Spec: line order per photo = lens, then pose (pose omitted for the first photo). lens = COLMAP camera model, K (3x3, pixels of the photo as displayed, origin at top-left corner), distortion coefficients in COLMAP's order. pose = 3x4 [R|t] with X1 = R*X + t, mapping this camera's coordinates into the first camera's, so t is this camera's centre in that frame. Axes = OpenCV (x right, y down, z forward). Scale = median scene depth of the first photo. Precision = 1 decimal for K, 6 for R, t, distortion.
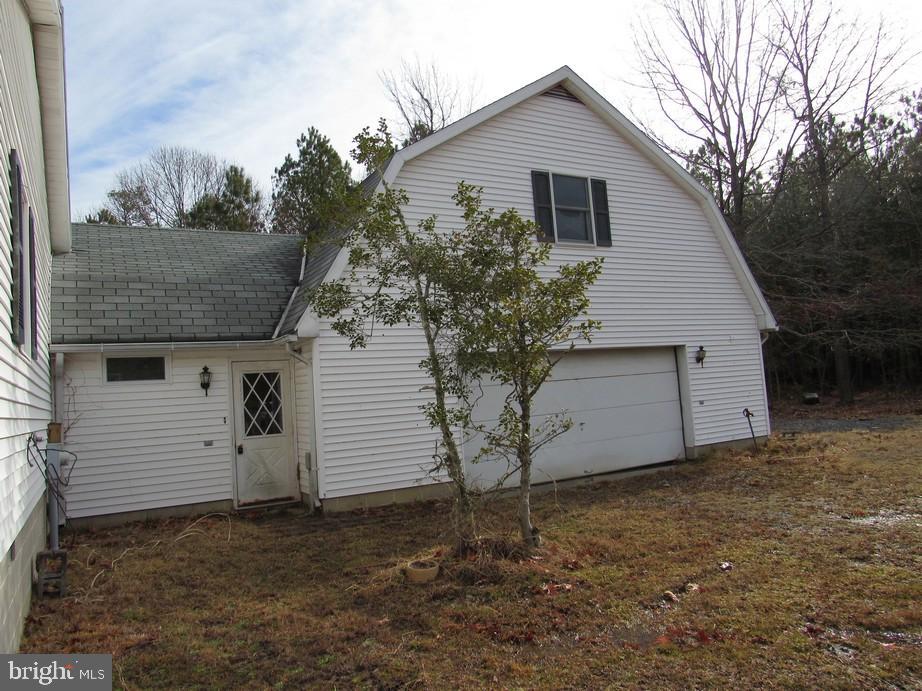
lens RADIAL K [[656.5, 0, 459.4], [0, 656.5, 343.7], [0, 0, 1]] dist [-0.004319, -0.000937]
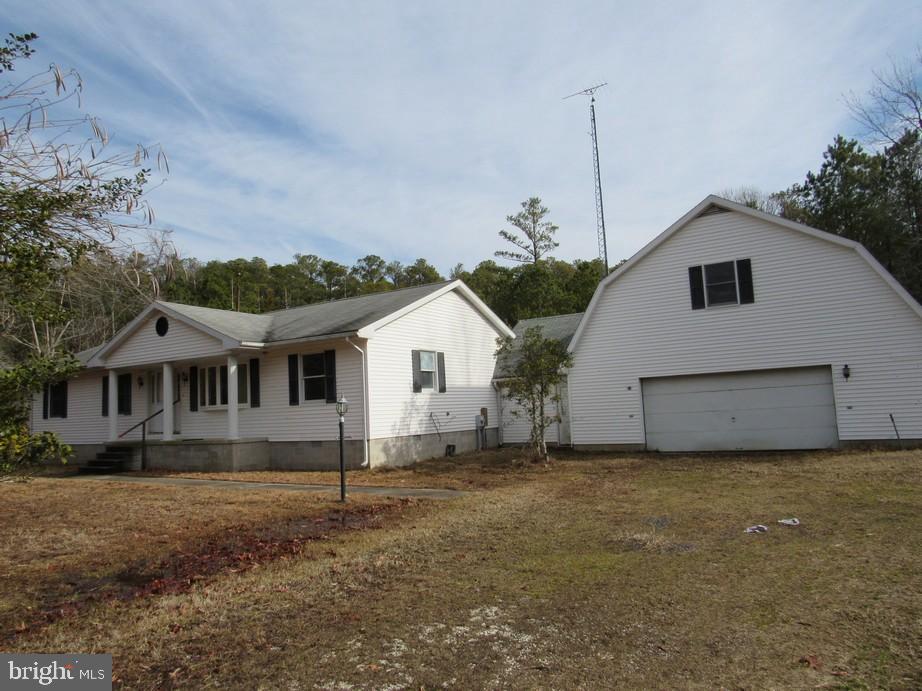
lens RADIAL K [[656.5, 0, 460.4], [0, 656.5, 344.9], [0, 0, 1]] dist [-0.004319, -0.000937]
pose [[0.477668, -0.037643, -0.877734, 1.230023], [0.094017, 0.995535, 0.008469, -0.127605], [0.873495, -0.086567, 0.479074, -0.318938]]
